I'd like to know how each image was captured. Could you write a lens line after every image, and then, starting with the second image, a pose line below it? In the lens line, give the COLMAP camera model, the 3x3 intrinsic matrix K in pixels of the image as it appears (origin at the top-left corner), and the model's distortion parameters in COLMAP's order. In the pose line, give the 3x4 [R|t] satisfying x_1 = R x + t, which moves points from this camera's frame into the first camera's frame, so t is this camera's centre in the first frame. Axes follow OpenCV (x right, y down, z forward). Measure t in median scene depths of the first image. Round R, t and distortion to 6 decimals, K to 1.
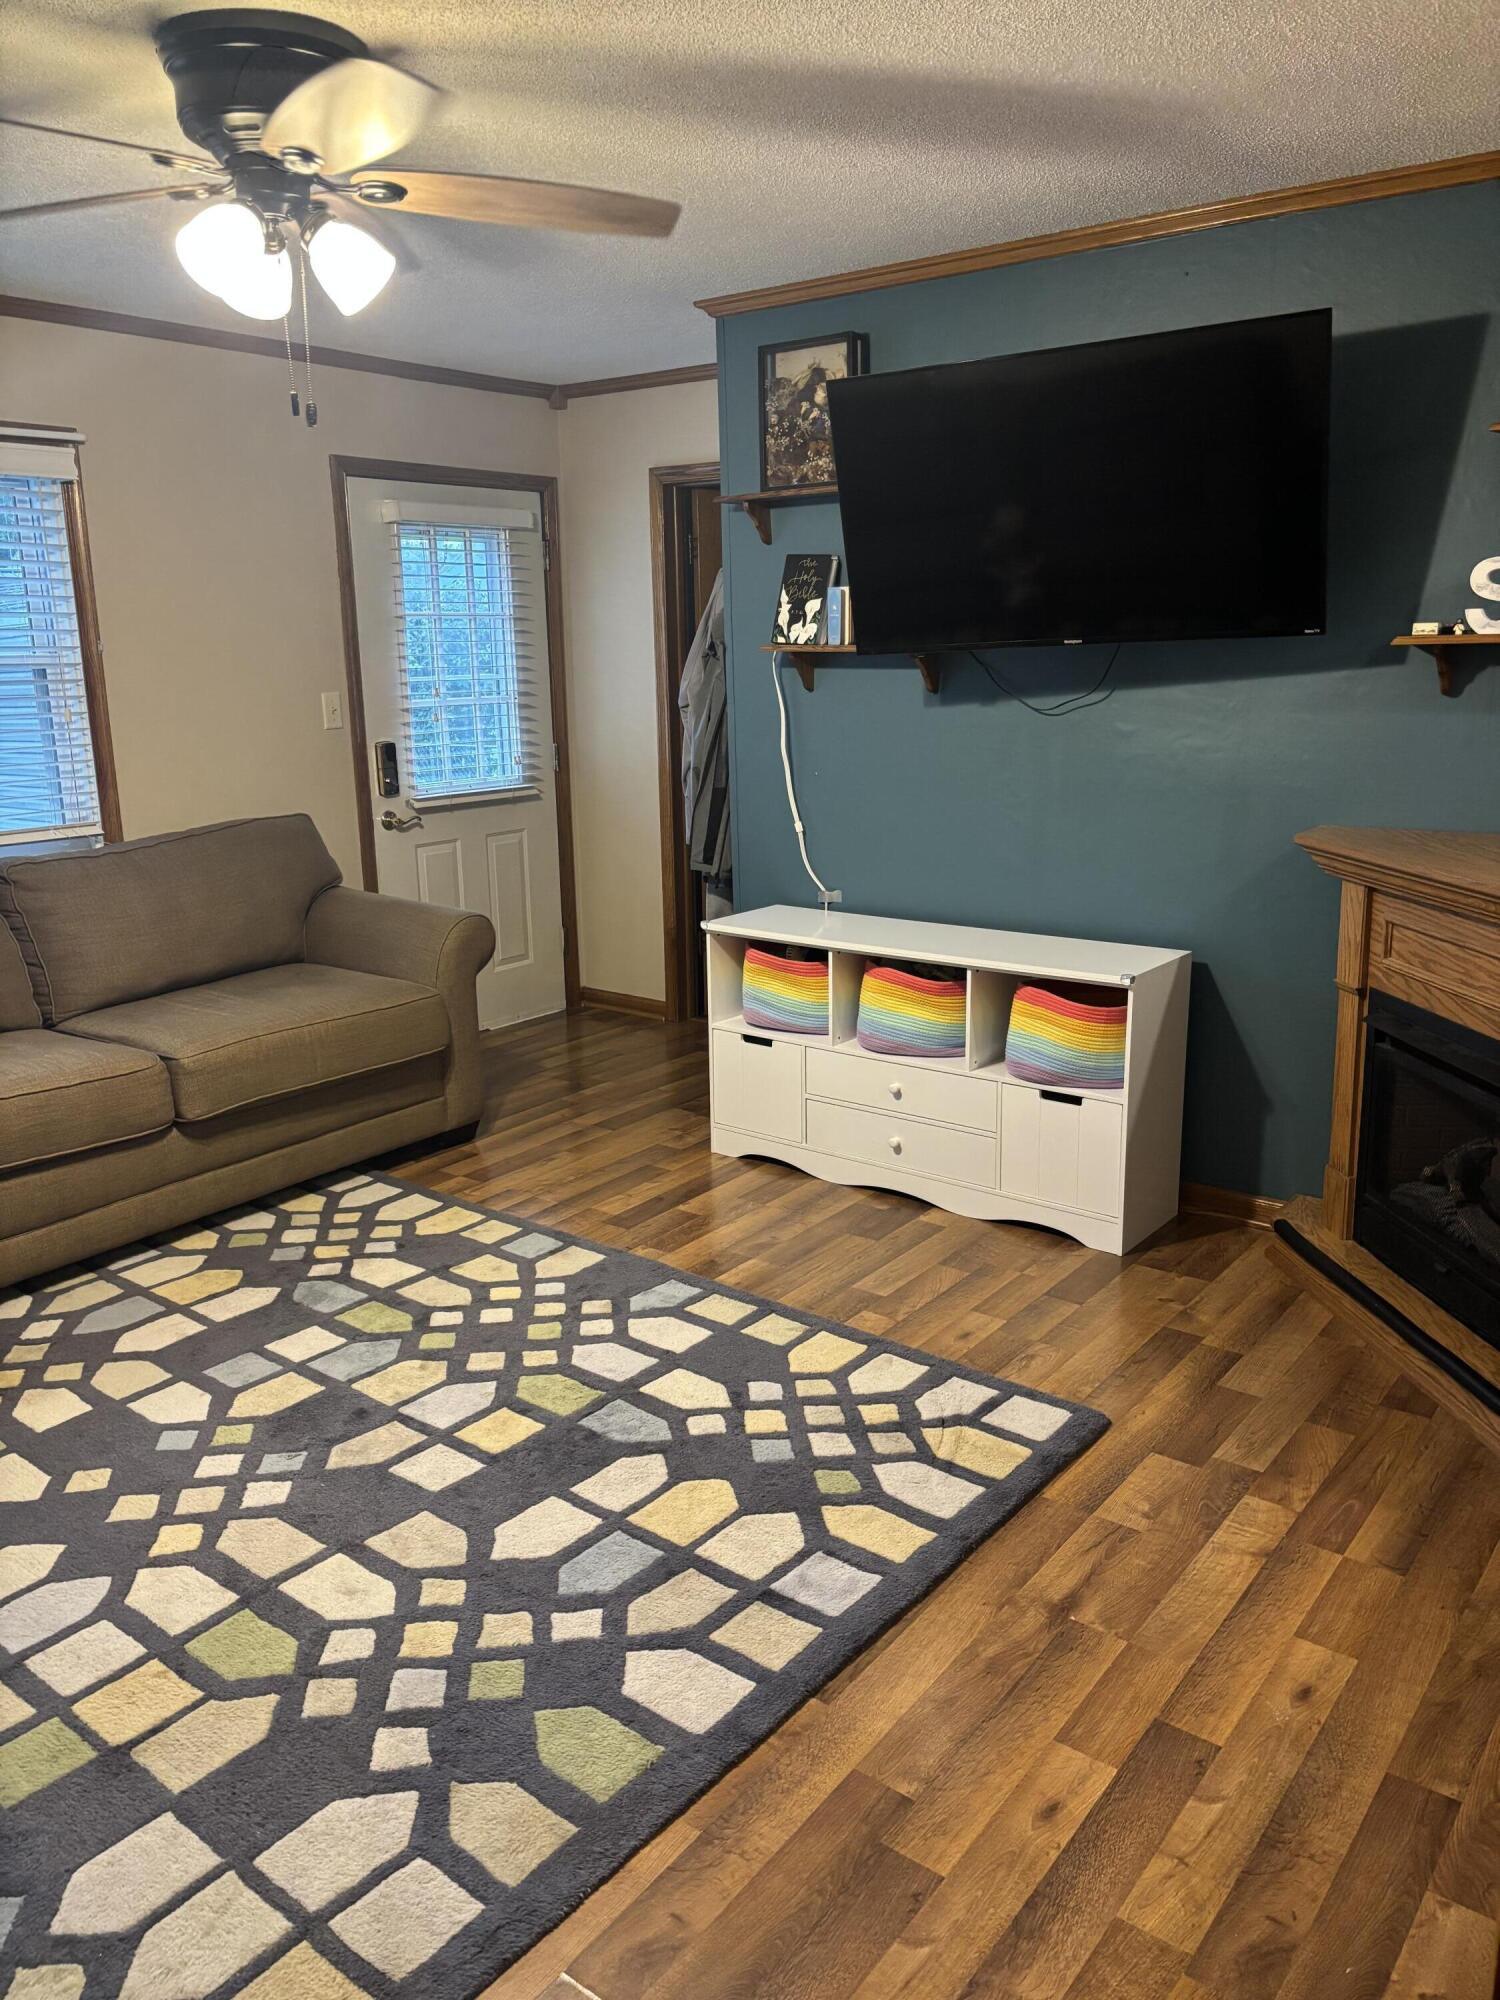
lens RADIAL K [[1498.8, 0, 748.8], [0, 1498.8, 1007.0], [0, 0, 1]] dist [0.054684, -0.047513]
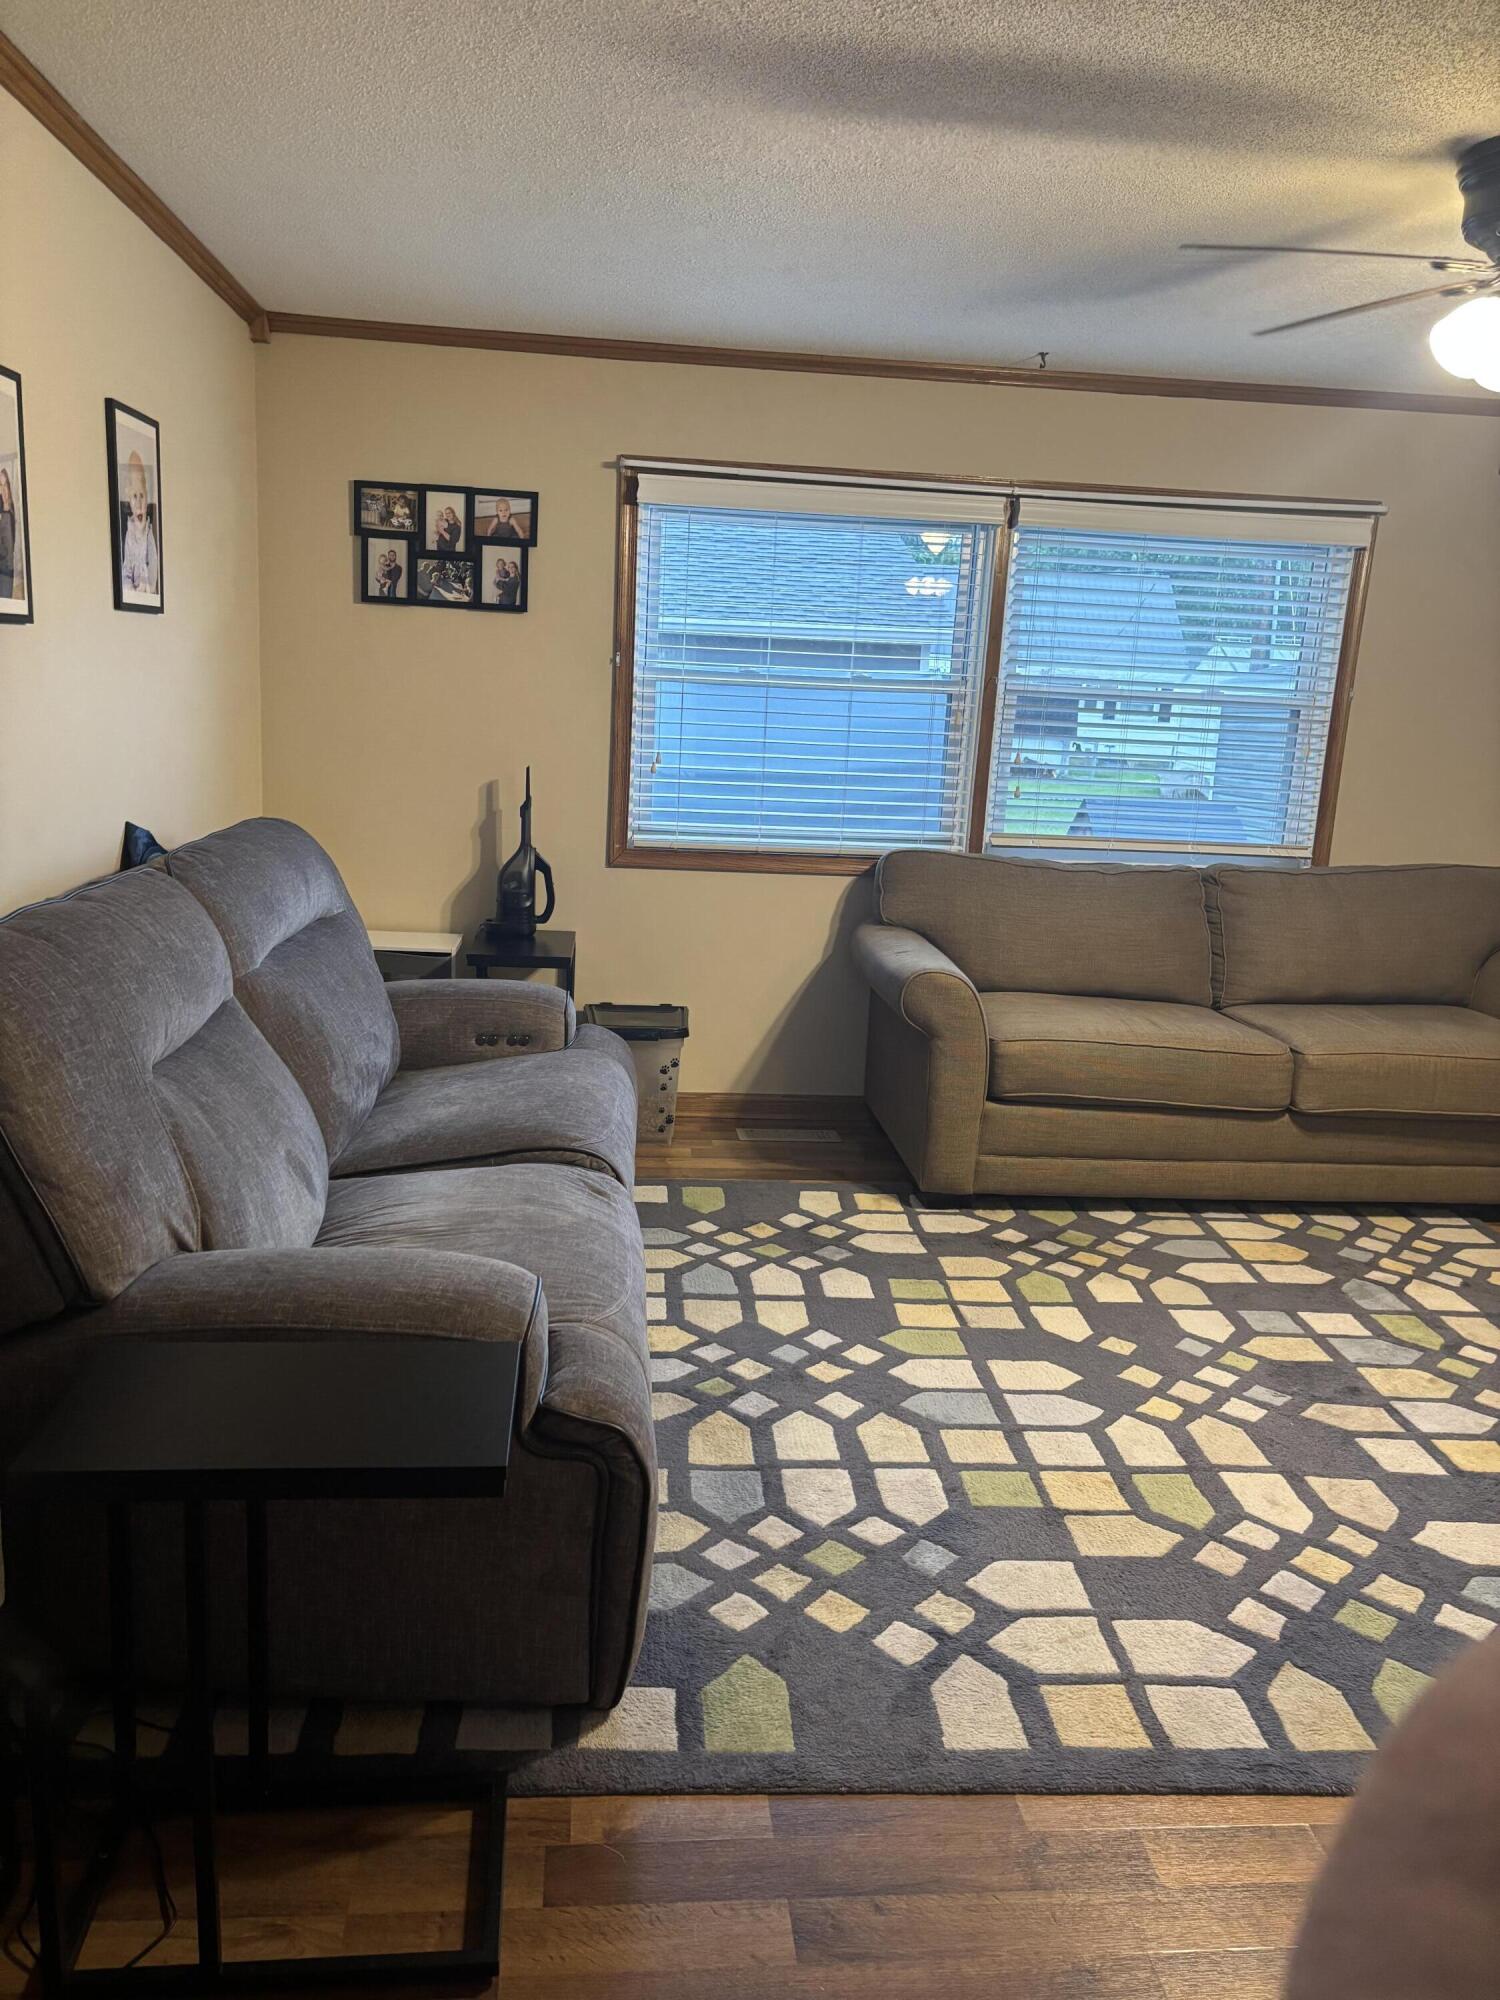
lens RADIAL K [[1498.8, 0, 751.6], [0, 1498.8, 998.3], [0, 0, 1]] dist [0.054684, -0.047513]
pose [[0.677680, 0.199721, -0.707715, 0.171149], [-0.237634, 0.970252, 0.046261, 0.054753], [0.695902, 0.136828, 0.704982, -0.102616]]
